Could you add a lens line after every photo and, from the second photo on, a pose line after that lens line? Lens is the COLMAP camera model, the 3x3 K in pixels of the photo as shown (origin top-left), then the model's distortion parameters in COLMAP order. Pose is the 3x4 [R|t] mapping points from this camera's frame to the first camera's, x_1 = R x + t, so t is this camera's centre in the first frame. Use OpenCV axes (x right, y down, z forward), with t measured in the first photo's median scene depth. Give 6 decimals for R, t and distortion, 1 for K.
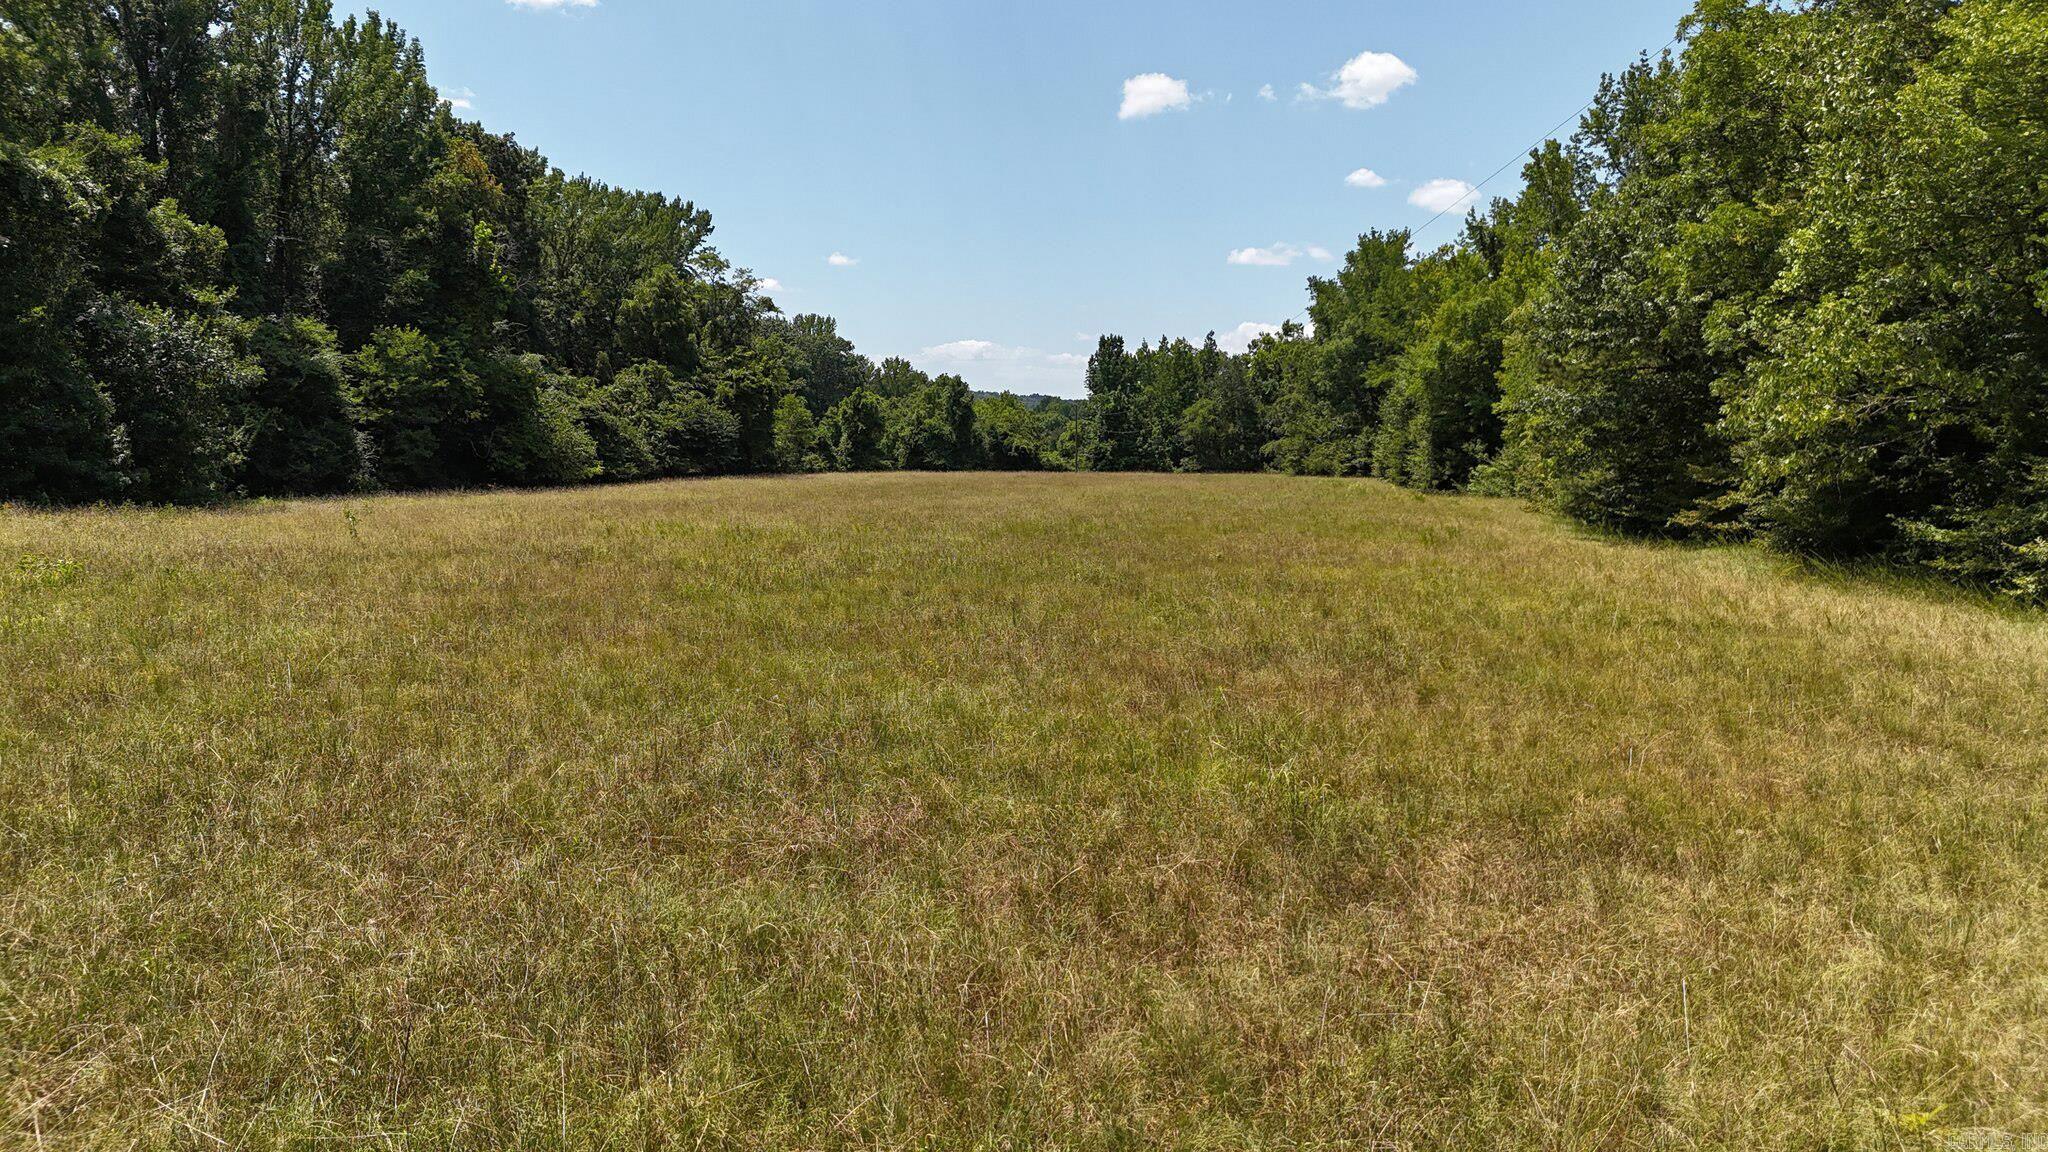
lens RADIAL K [[1493.2, 0, 1013.0], [0, 1493.2, 577.3], [0, 0, 1]] dist [0.067839, -0.077073]
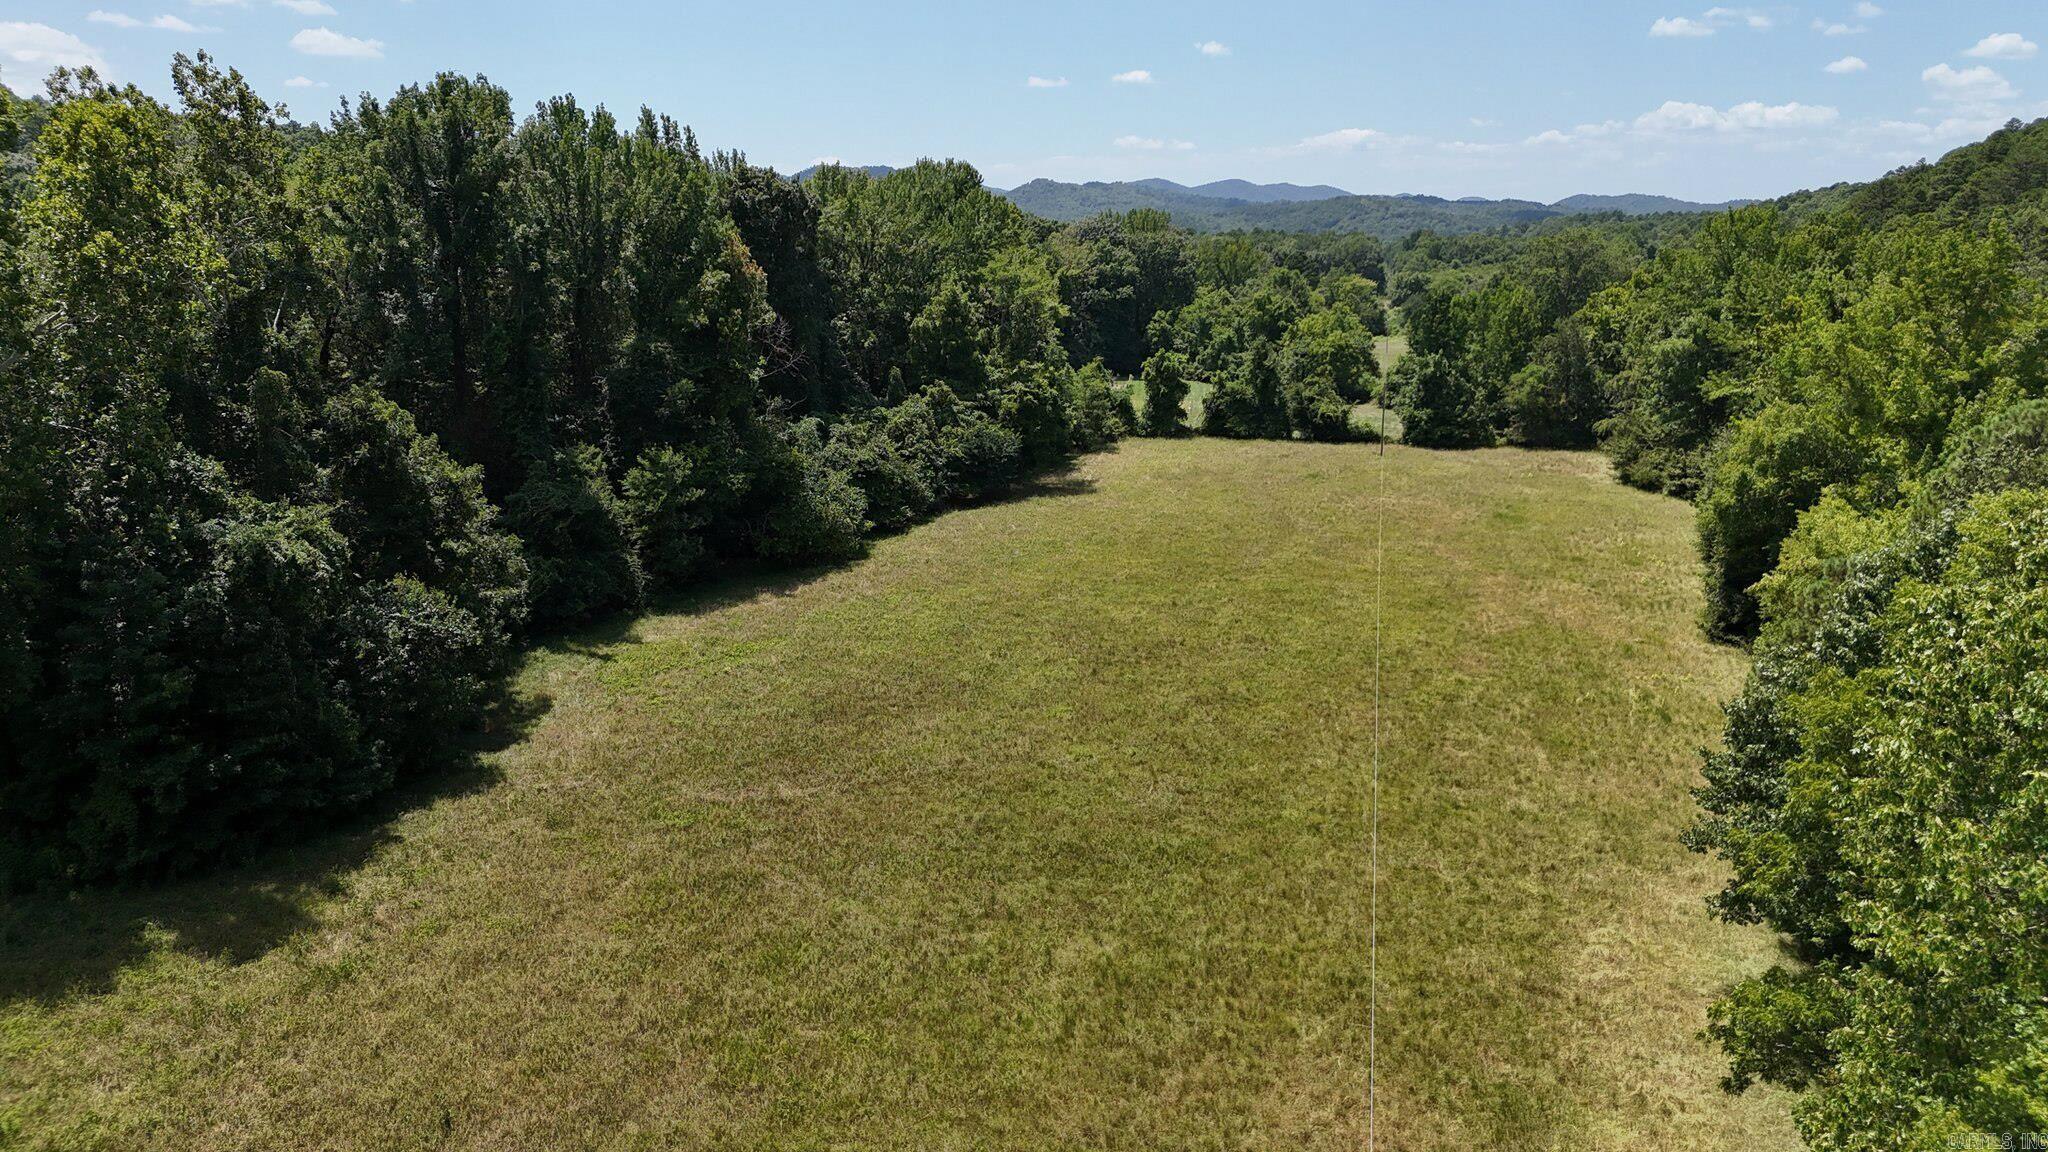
lens RADIAL K [[1493.2, 0, 1050.5], [0, 1493.2, 587.3], [0, 0, 1]] dist [0.067839, -0.077073]
pose [[0.971364, 0.053482, -0.231497, 0.073329], [-0.008592, 0.981606, 0.190725, -0.194566], [0.237439, -0.183275, 0.953956, 0.025525]]
